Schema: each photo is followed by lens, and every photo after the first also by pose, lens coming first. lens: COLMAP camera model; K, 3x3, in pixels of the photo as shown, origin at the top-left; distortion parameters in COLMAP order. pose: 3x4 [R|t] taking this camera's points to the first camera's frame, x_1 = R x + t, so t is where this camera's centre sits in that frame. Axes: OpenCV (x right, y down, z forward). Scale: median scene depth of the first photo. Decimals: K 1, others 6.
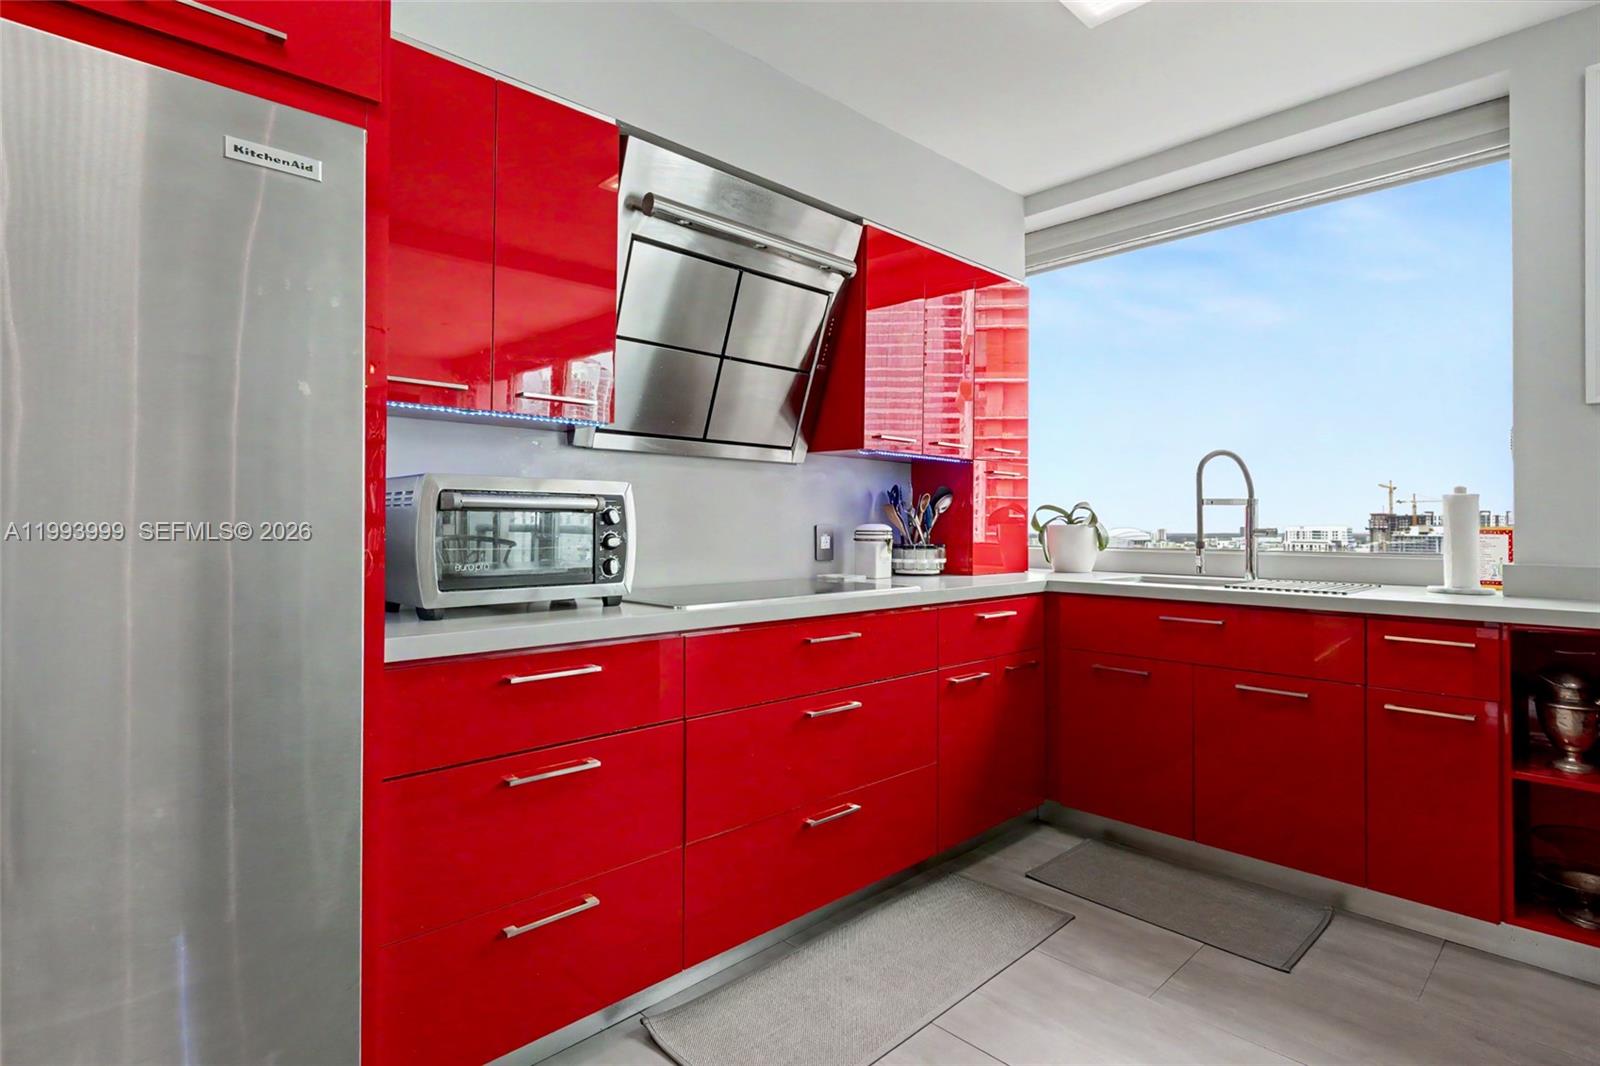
lens RADIAL K [[791.9, 0, 804.5], [0, 791.9, 526.0], [0, 0, 1]] dist [-0.000297, -0.000047]
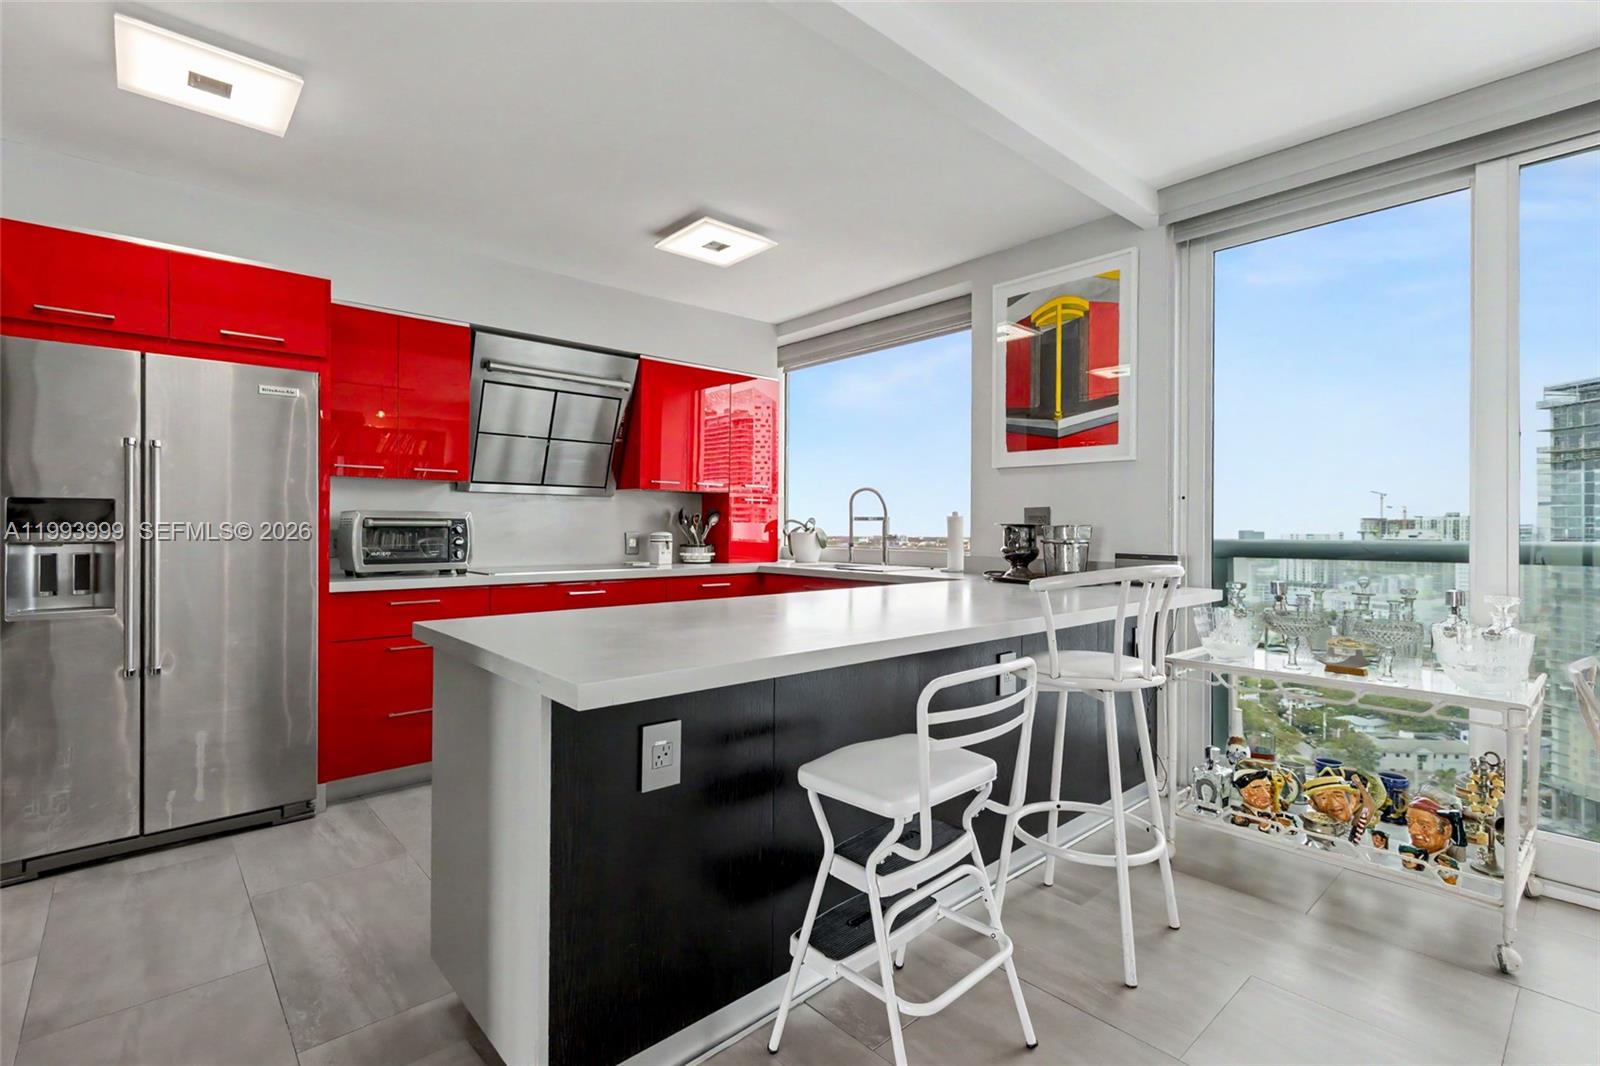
lens RADIAL K [[721.5, 0, 800.0], [0, 721.5, 533.0], [0, 0, 1]] dist [0.001582, 0.000091]
pose [[0.999171, 0.001442, -0.040686, 0.456938], [-0.001237, 0.999986, 0.005066, -0.008661], [0.040693, -0.005012, 0.999159, -0.521190]]
